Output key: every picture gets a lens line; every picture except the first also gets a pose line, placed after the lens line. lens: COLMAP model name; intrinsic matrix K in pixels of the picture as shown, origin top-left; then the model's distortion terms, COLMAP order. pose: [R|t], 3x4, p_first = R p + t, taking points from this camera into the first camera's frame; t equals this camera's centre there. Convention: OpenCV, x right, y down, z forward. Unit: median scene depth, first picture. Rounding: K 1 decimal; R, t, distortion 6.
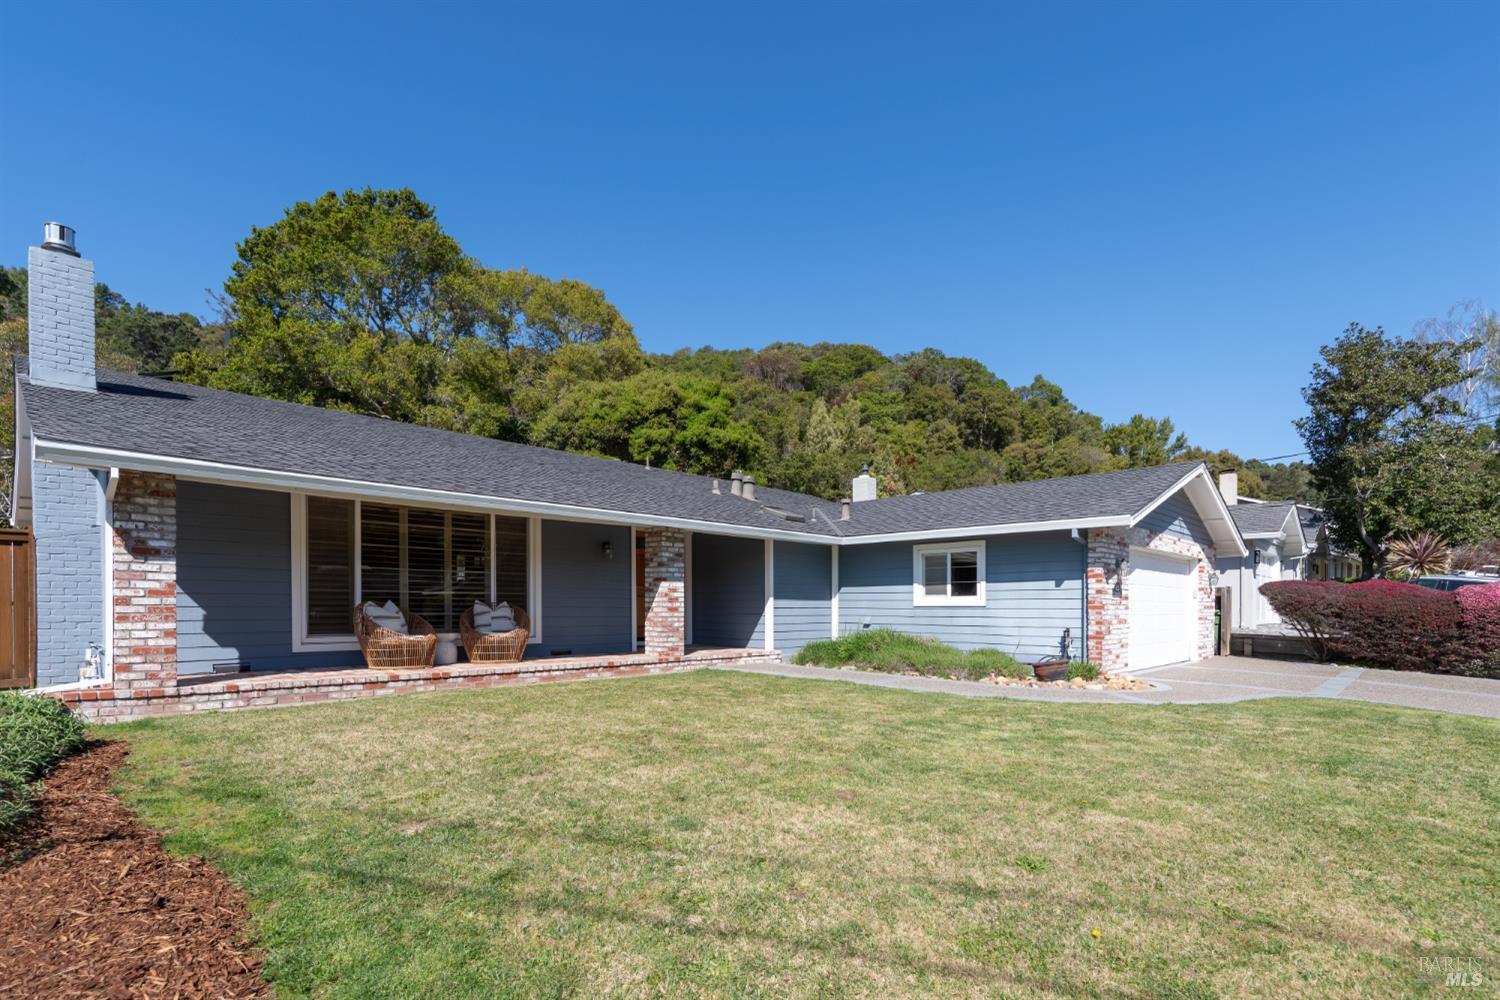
lens RADIAL K [[717.1, 0, 769.8], [0, 717.1, 626.7], [0, 0, 1]] dist [0.000691, 0.000284]
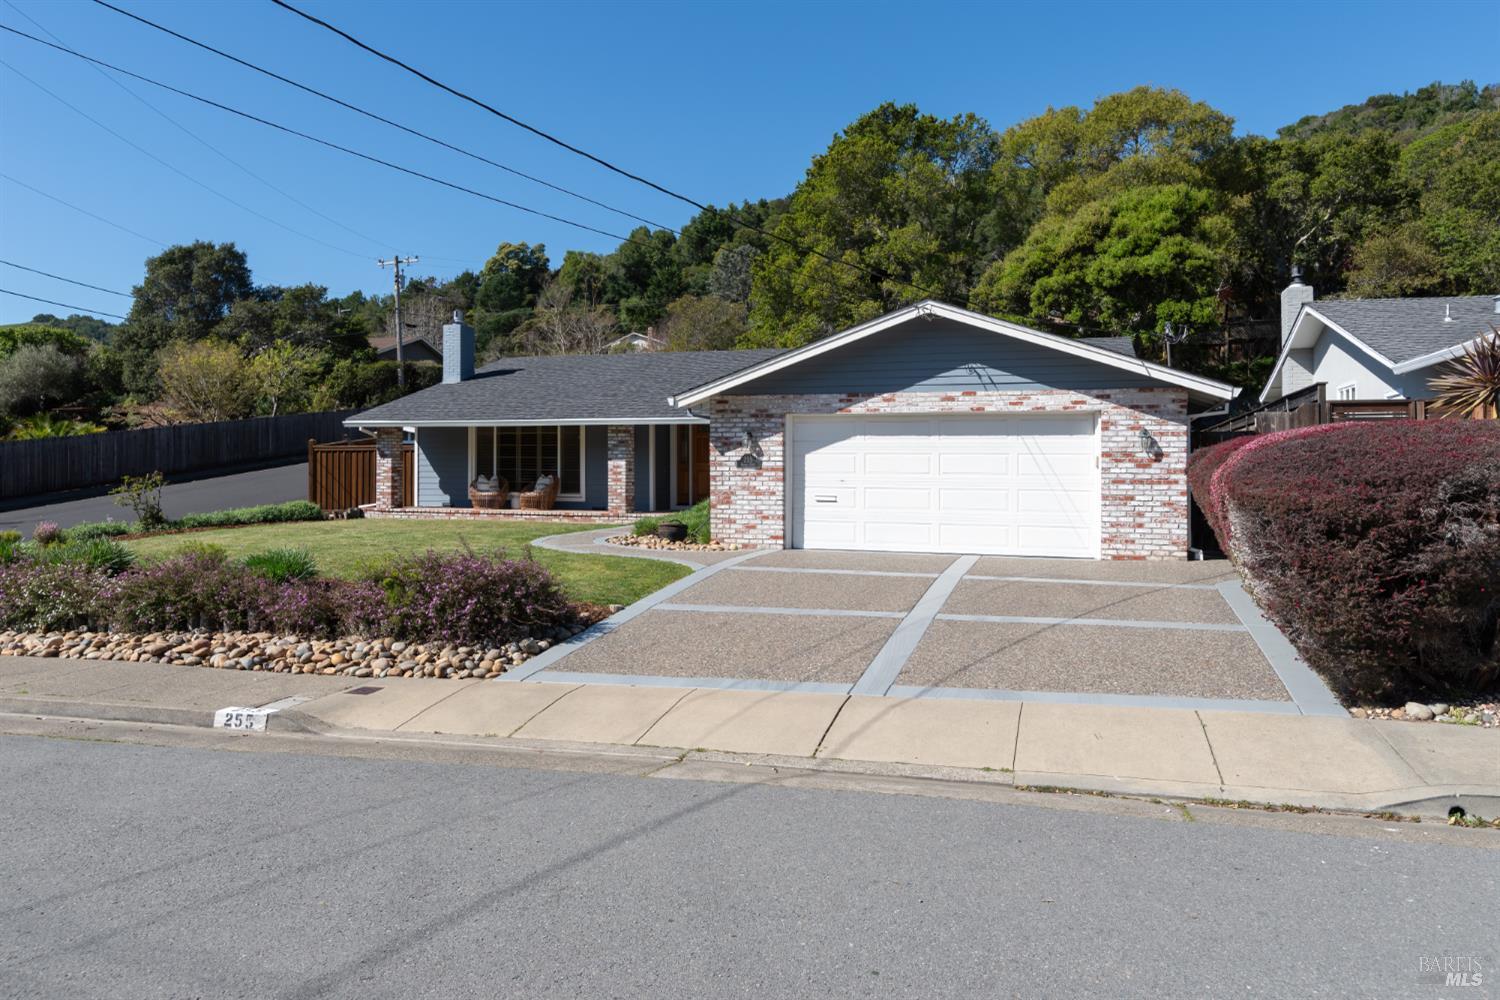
lens RADIAL K [[982.0, 0, 756.3], [0, 982.0, 530.7], [0, 0, 1]] dist [-0.003332, -0.000369]
pose [[0.425474, 0.047582, -0.903719, 0.796849], [-0.033749, 0.998756, 0.036697, -0.002067], [0.904341, 0.014886, 0.426551, 0.186404]]
